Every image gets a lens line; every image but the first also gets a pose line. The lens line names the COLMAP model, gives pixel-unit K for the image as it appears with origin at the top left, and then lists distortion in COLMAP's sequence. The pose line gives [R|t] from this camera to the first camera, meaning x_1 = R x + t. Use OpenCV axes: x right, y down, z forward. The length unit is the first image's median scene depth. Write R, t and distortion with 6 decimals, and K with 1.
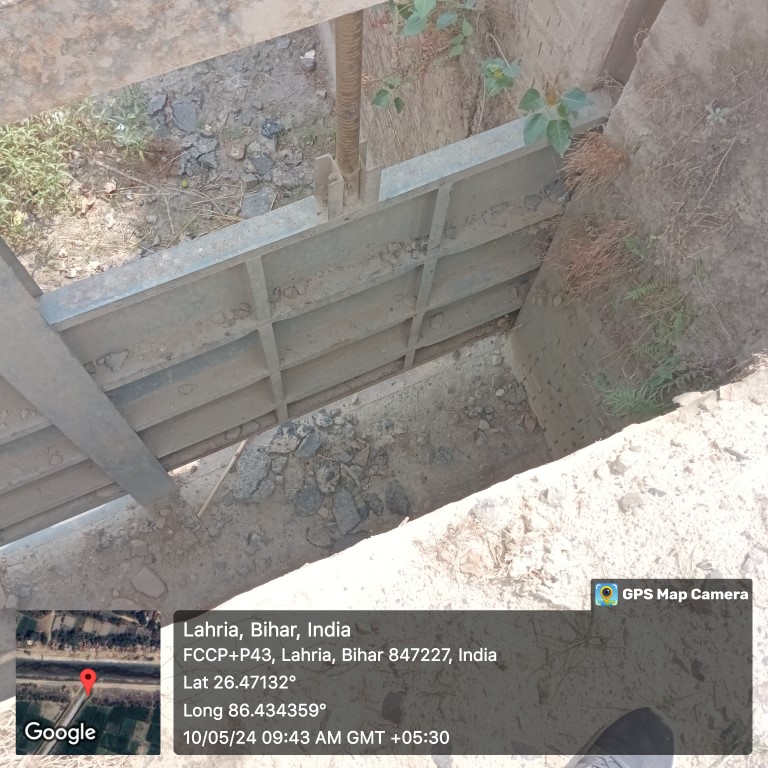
lens RADIAL K [[824.5, 0, 384.0], [0, 824.5, 384.0], [0, 0, 1]] dist [0.087998, -0.184591]
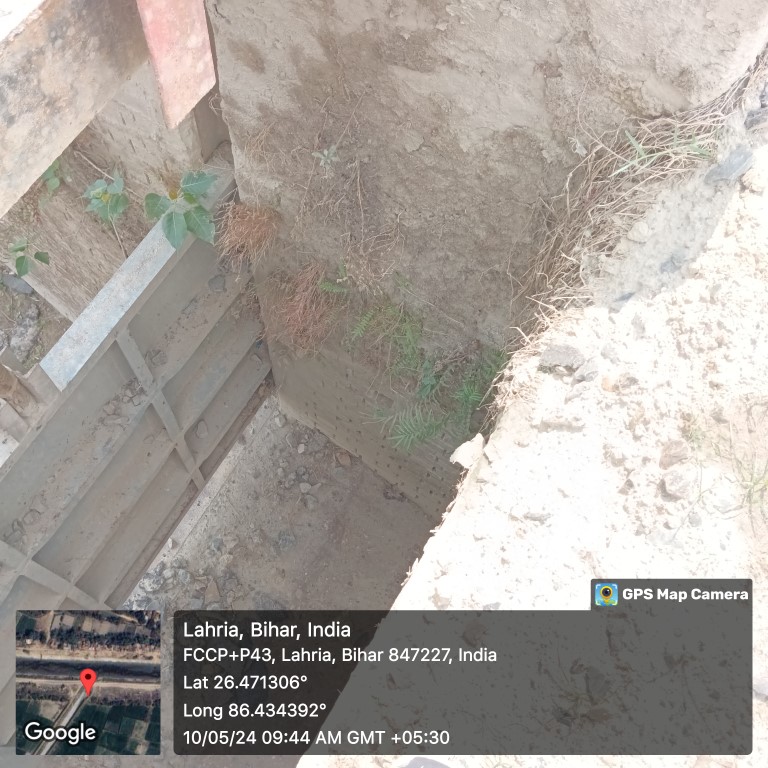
lens RADIAL K [[824.5, 0, 384.0], [0, 824.5, 384.0], [0, 0, 1]] dist [0.087998, -0.184591]
pose [[0.819733, -0.528282, 0.221262, 0.060408], [0.531303, 0.845663, 0.050718, -0.065870], [-0.213906, 0.075982, 0.973895, 0.051761]]
